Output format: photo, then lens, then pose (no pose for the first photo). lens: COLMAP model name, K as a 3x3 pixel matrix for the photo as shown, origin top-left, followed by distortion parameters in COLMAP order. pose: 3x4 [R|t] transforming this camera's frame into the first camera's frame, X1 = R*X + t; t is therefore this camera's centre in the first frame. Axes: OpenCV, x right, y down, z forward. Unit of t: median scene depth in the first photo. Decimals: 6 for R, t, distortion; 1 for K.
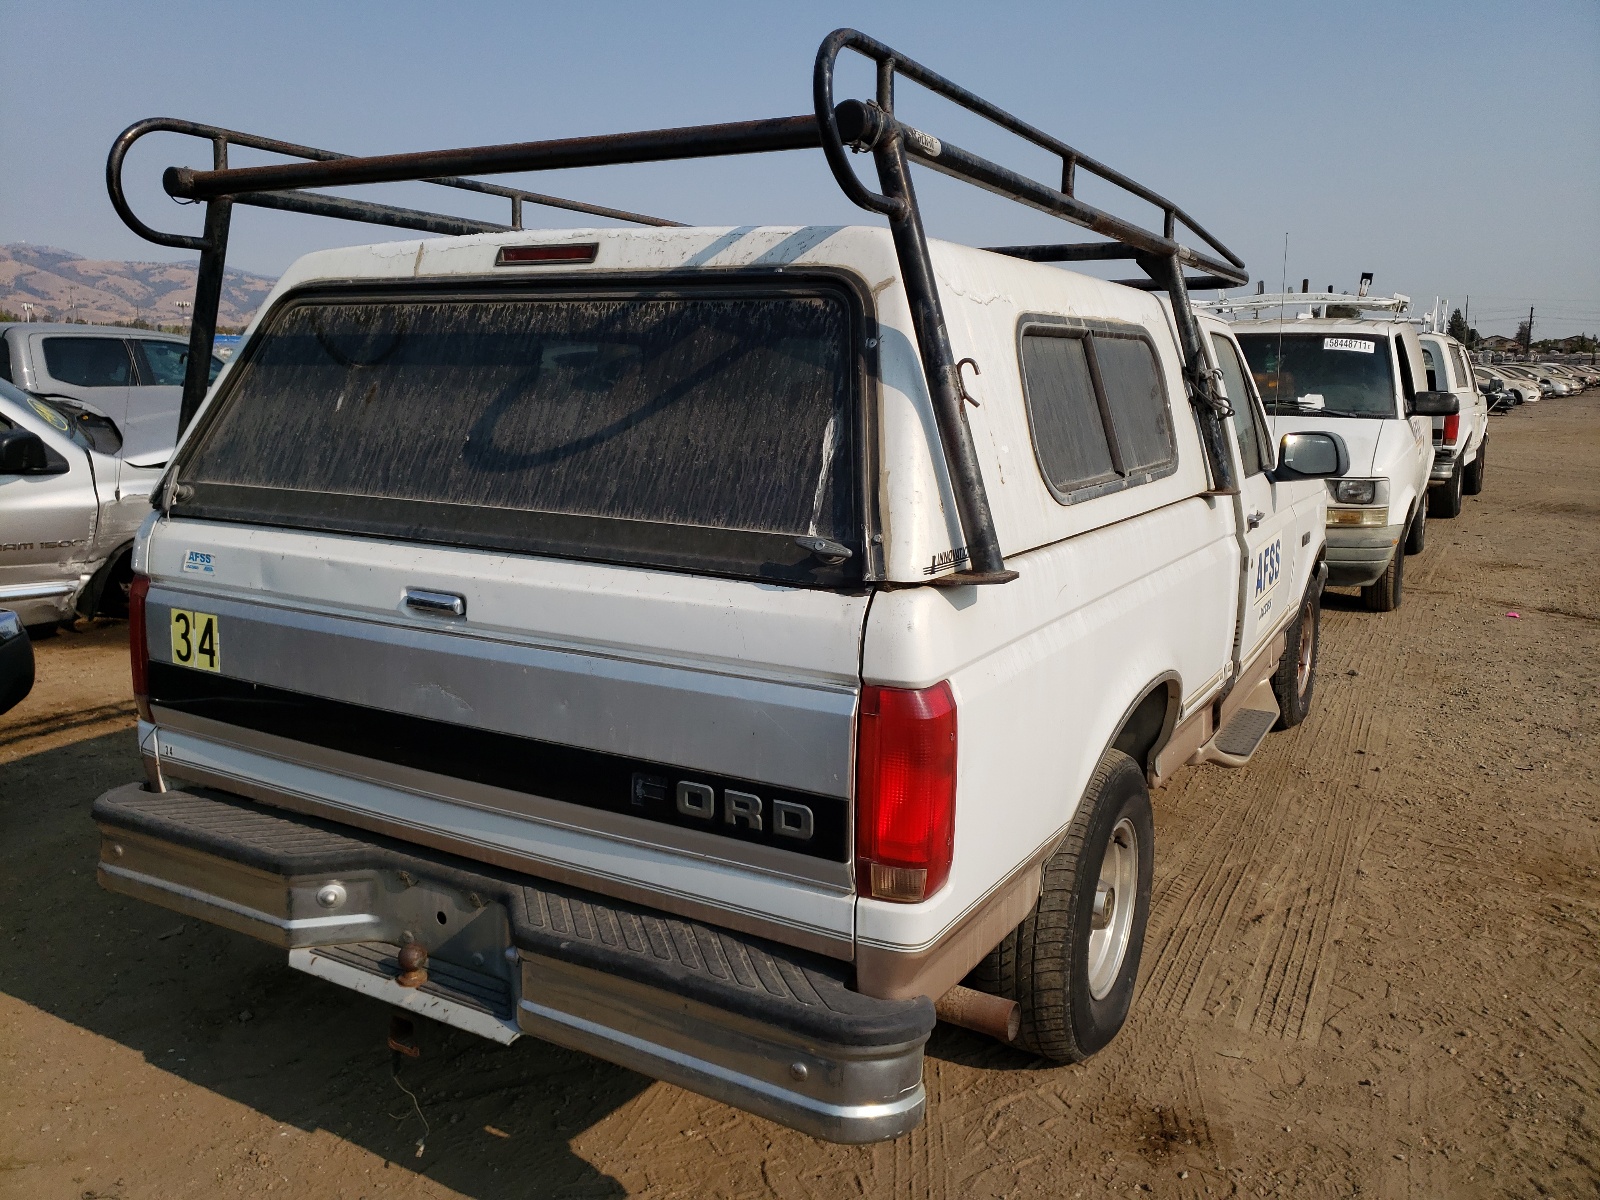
lens RADIAL K [[1251.8, 0, 797.1], [0, 1251.8, 604.8], [0, 0, 1]] dist [0.050260, -0.006197]
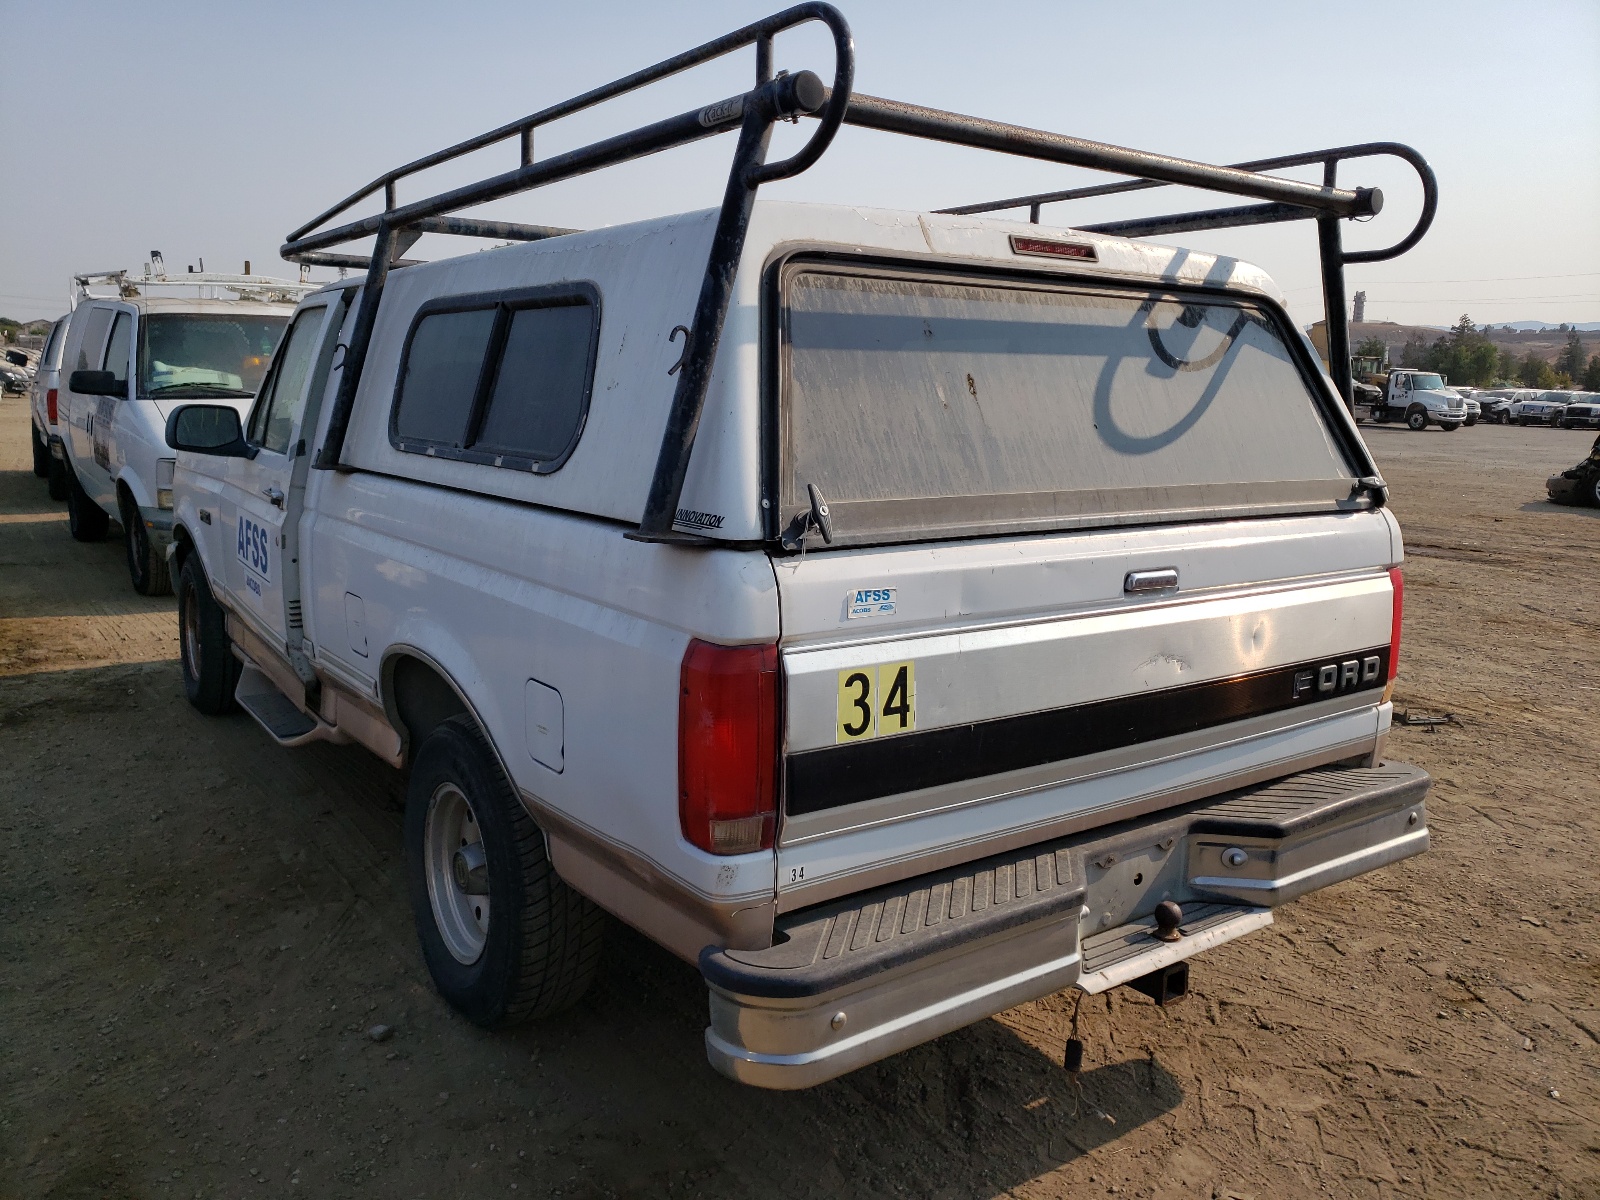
lens RADIAL K [[1251.8, 0, 802.4], [0, 1251.8, 600.8], [0, 0, 1]] dist [0.050260, -0.006197]
pose [[0.405762, -0.159528, 0.899949, -1.186888], [0.149374, 0.982985, 0.106899, -0.123371], [-0.901690, 0.091054, 0.422687, 0.714821]]
